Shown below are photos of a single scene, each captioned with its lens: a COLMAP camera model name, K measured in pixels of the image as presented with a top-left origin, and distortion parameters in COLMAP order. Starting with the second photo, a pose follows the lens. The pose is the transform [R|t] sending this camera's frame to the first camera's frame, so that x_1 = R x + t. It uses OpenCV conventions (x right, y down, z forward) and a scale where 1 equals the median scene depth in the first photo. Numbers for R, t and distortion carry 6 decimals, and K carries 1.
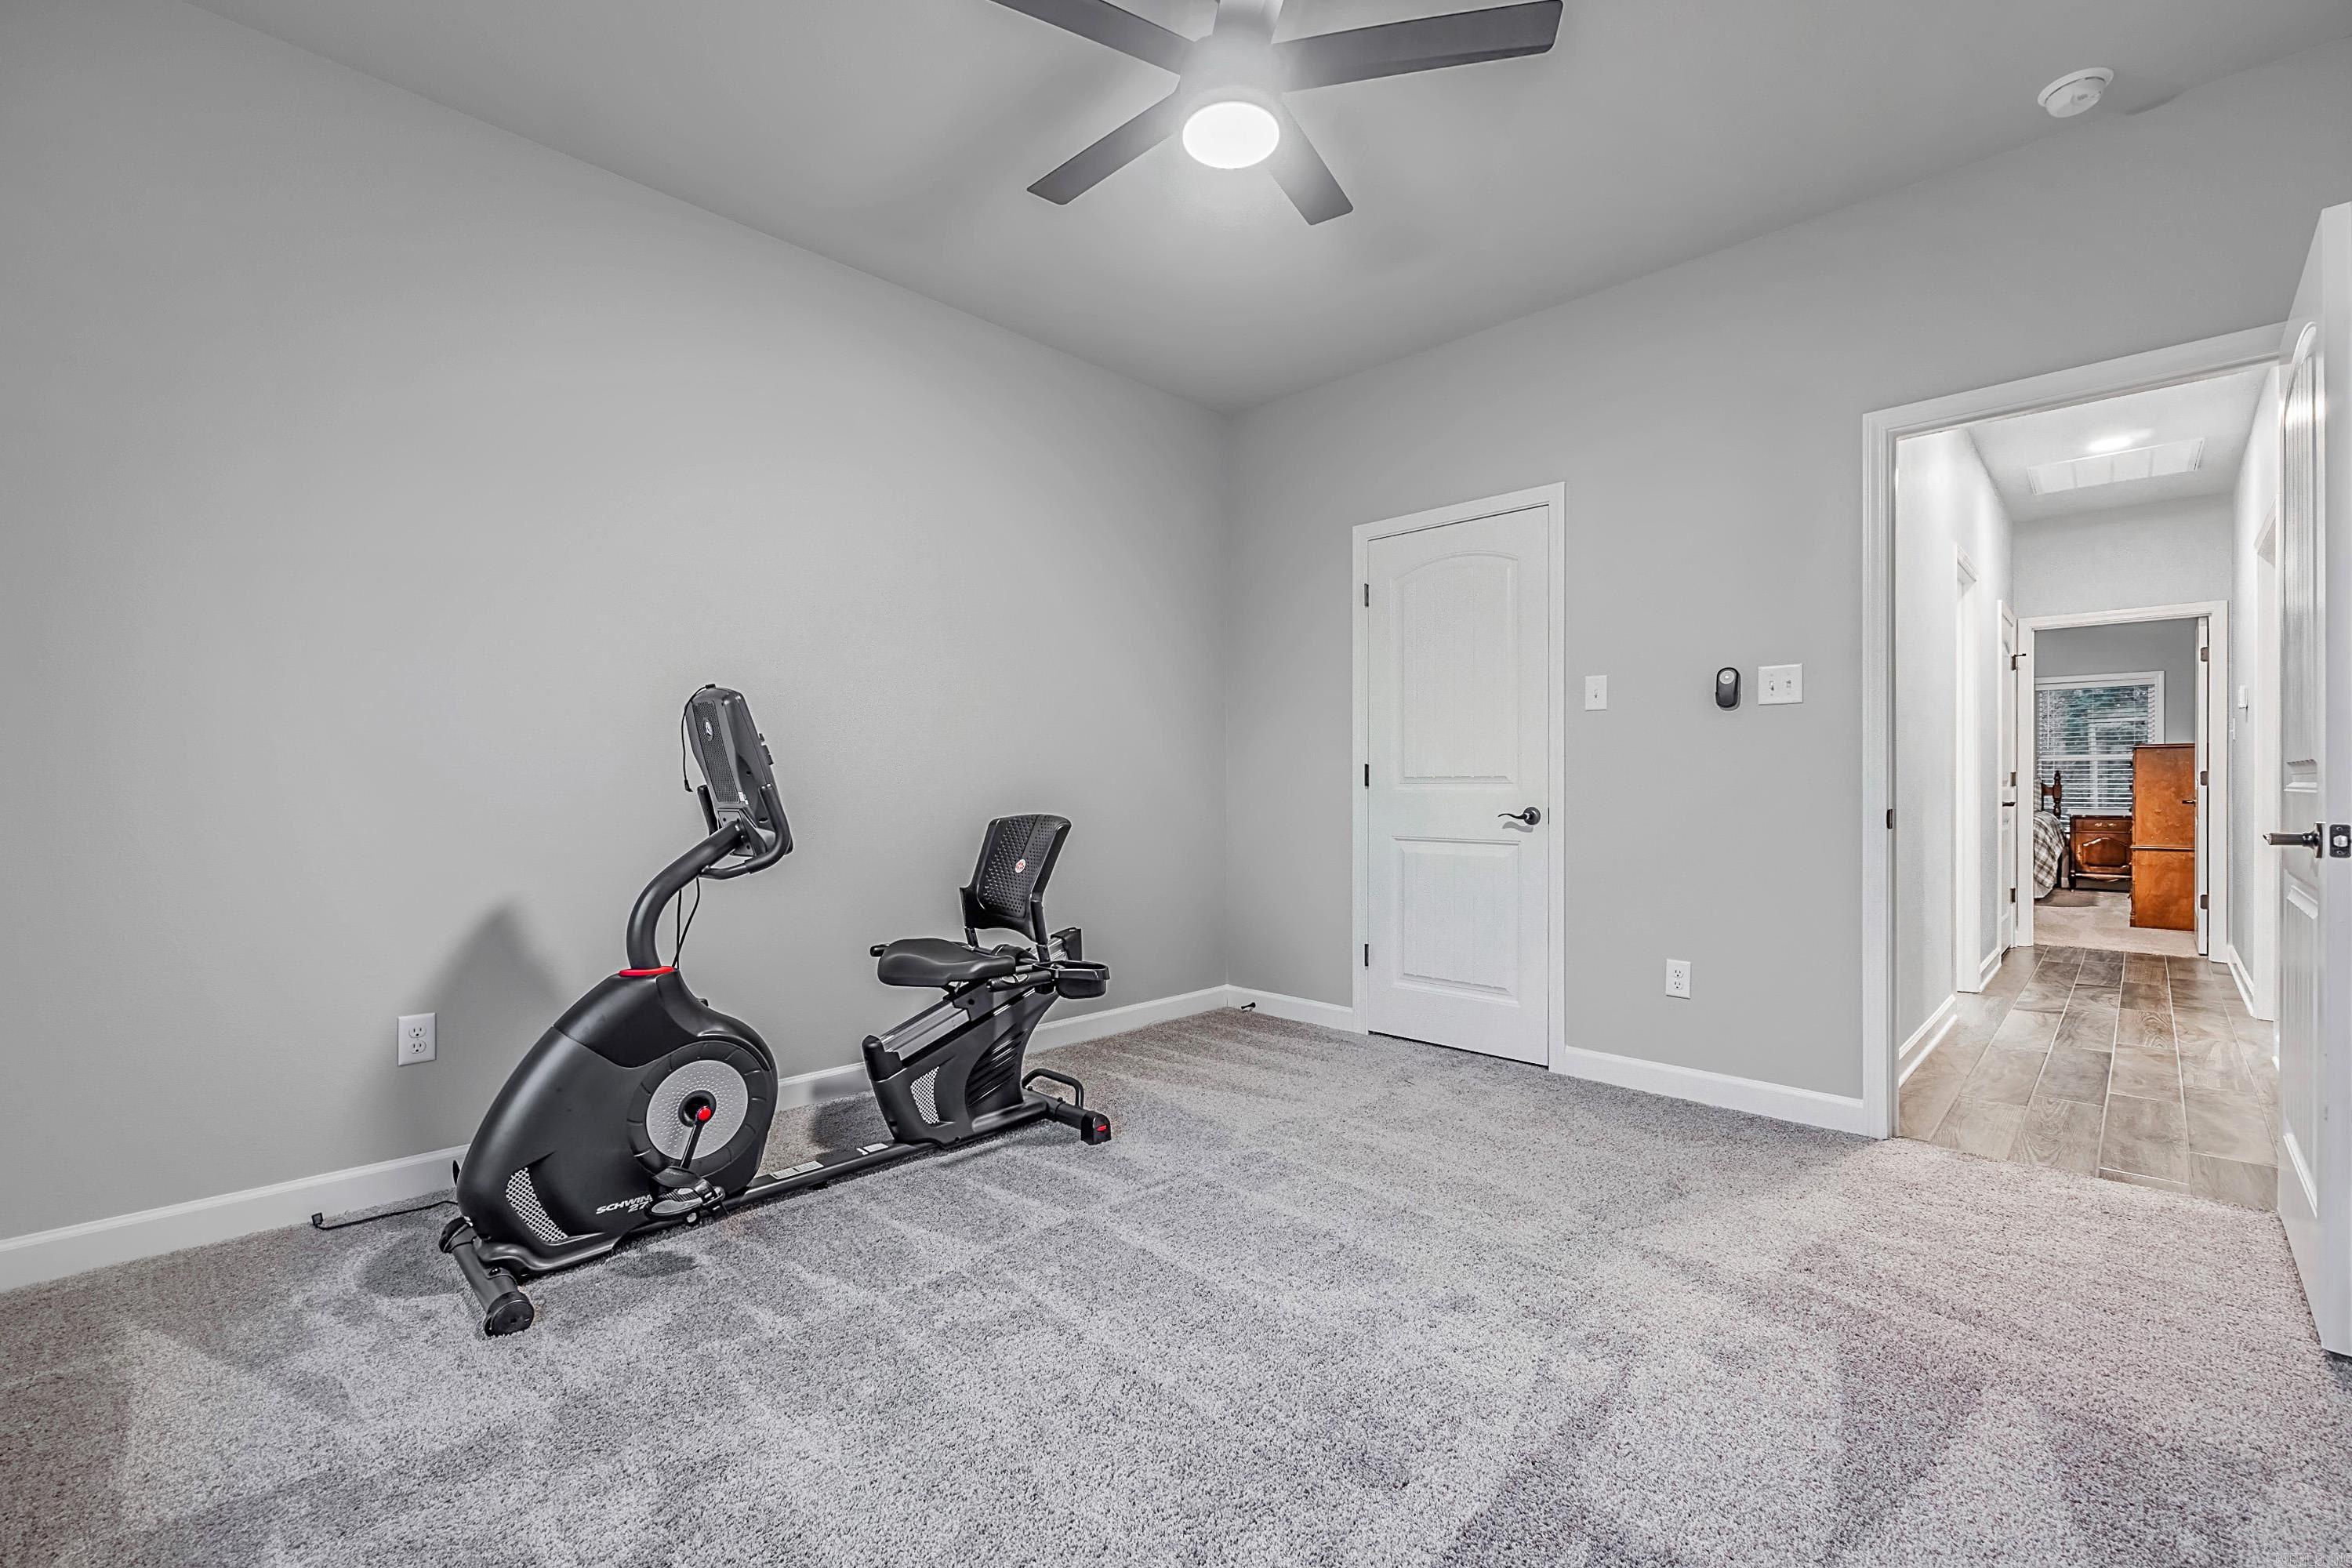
lens RADIAL K [[1001.8, 0, 1174.9], [0, 1001.8, 779.9], [0, 0, 1]] dist [-0.005234, -0.000904]
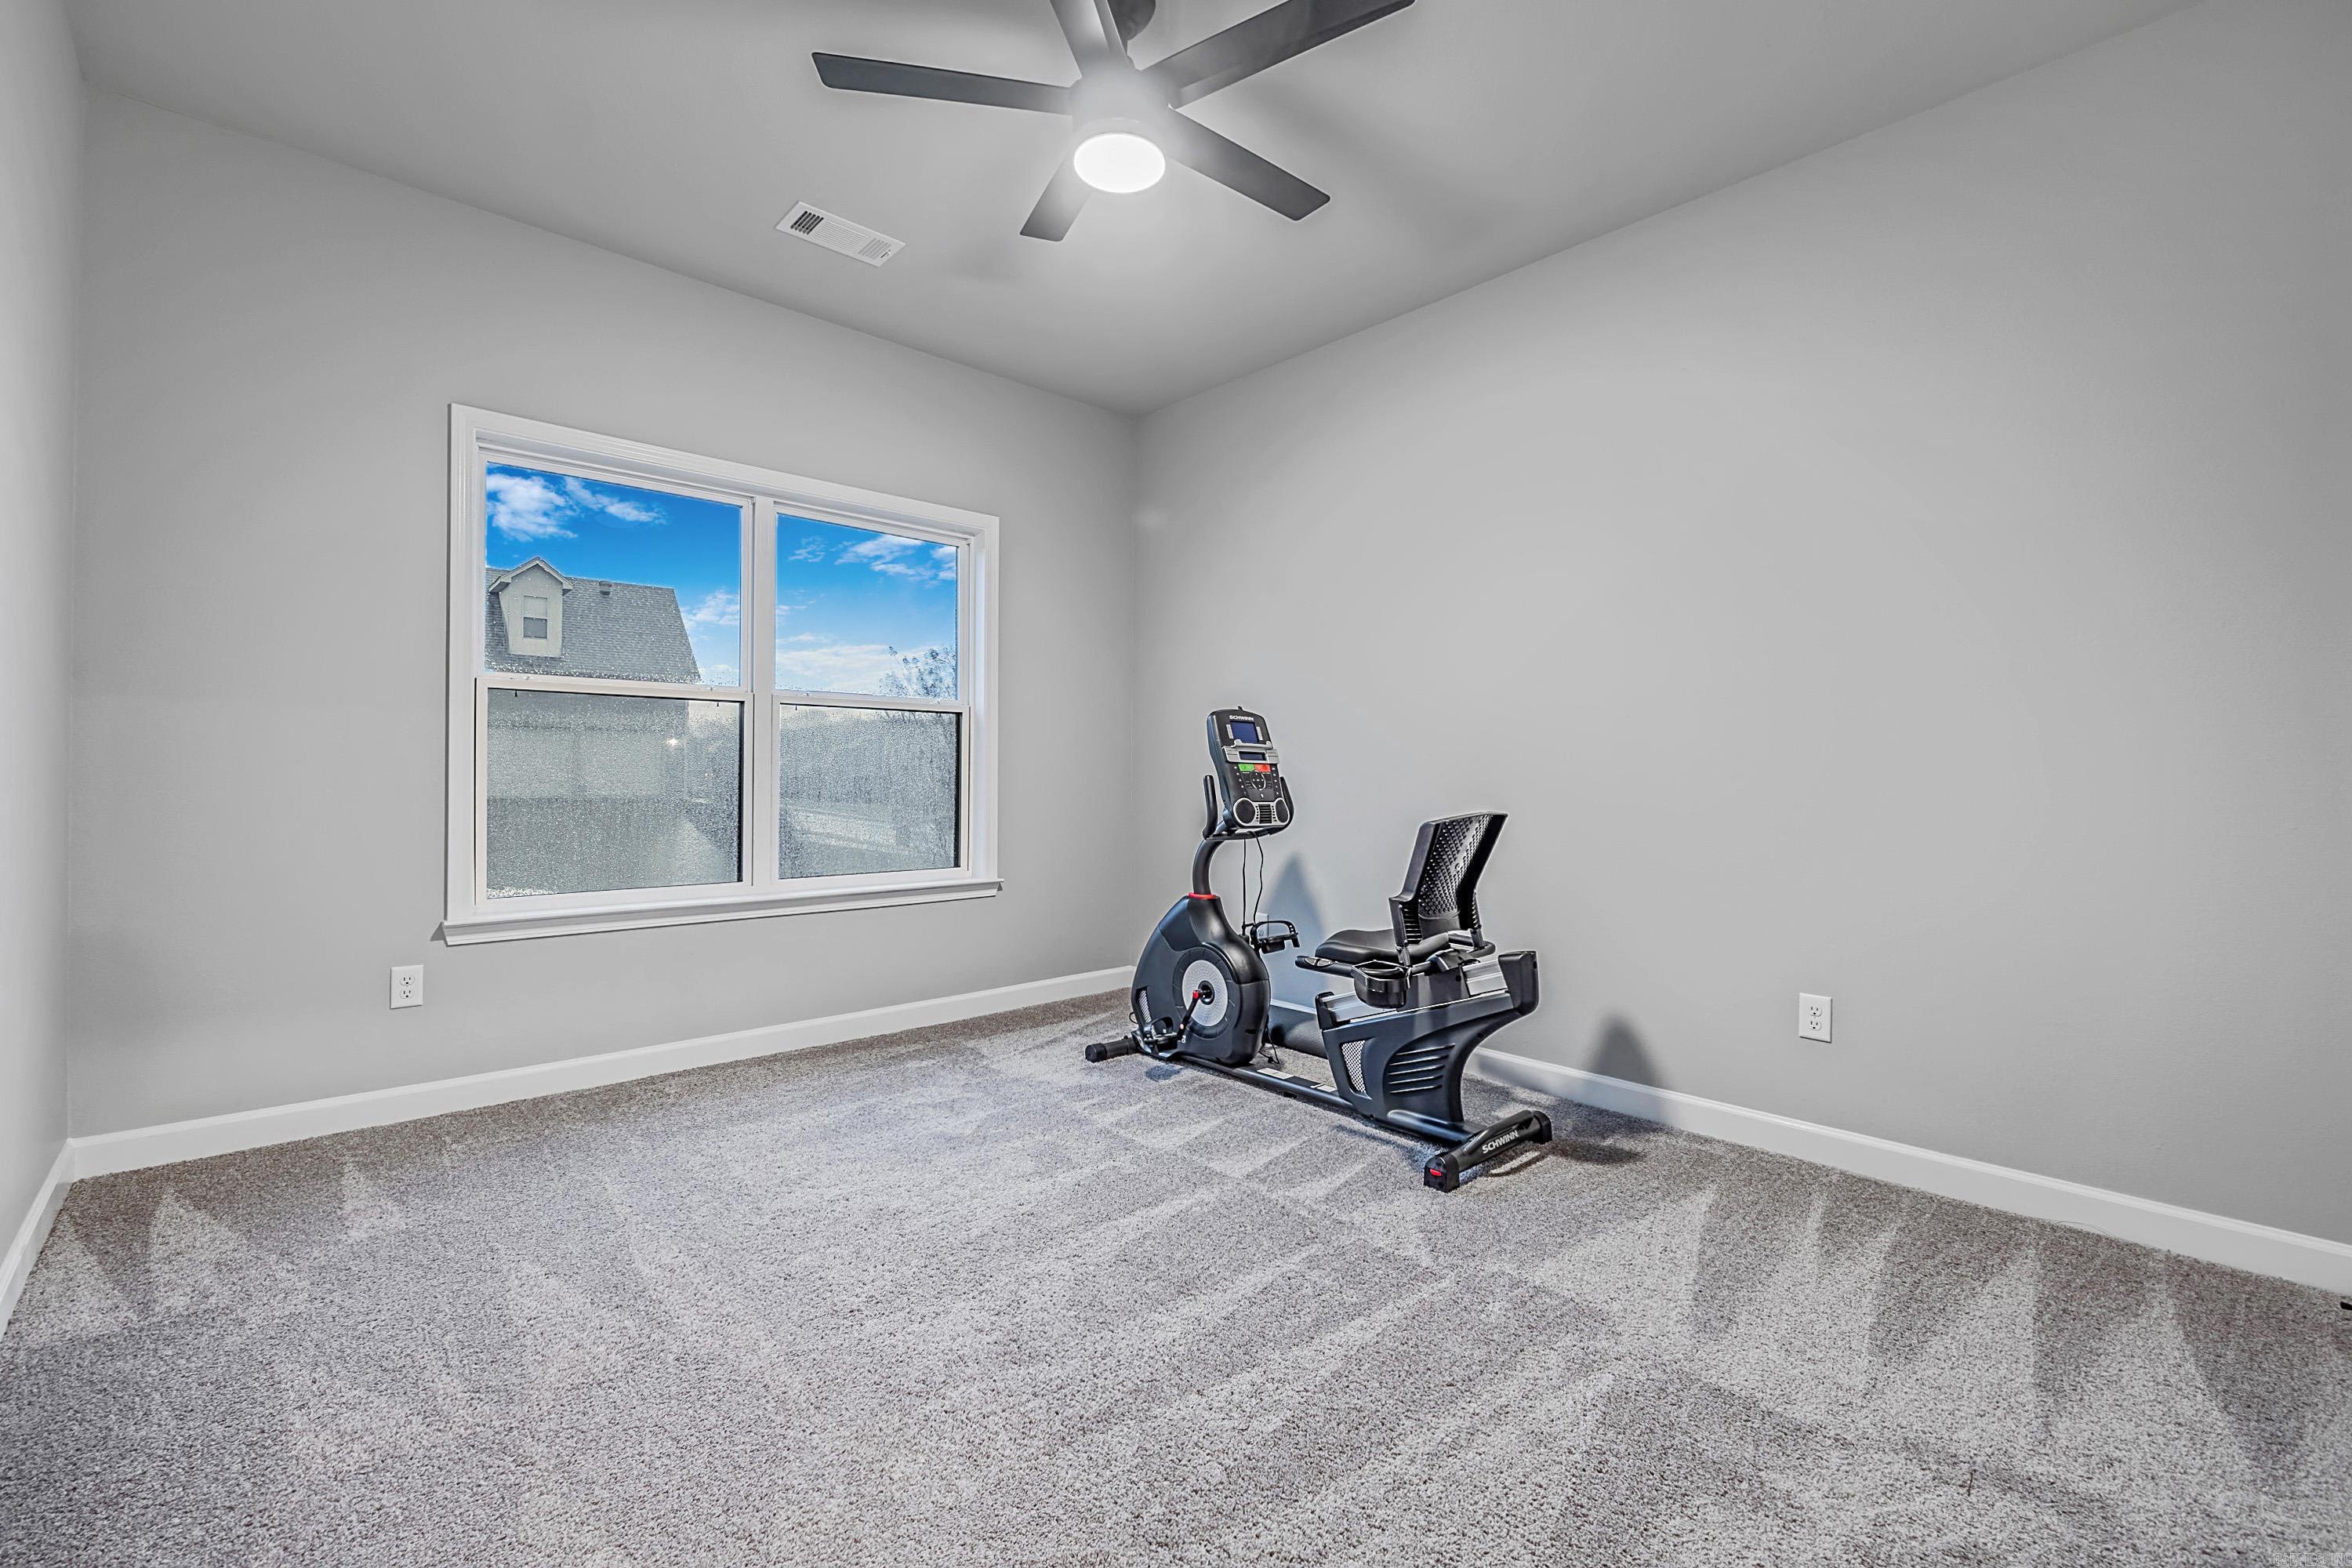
lens RADIAL K [[1001.8, 0, 1174.9], [0, 1001.8, 779.9], [0, 0, 1]] dist [-0.005234, -0.000904]
pose [[-0.059084, 0.001947, -0.998251, 0.905544], [-0.003907, 0.999990, 0.002181, 0.008786], [0.998245, 0.004029, -0.059075, 0.931219]]
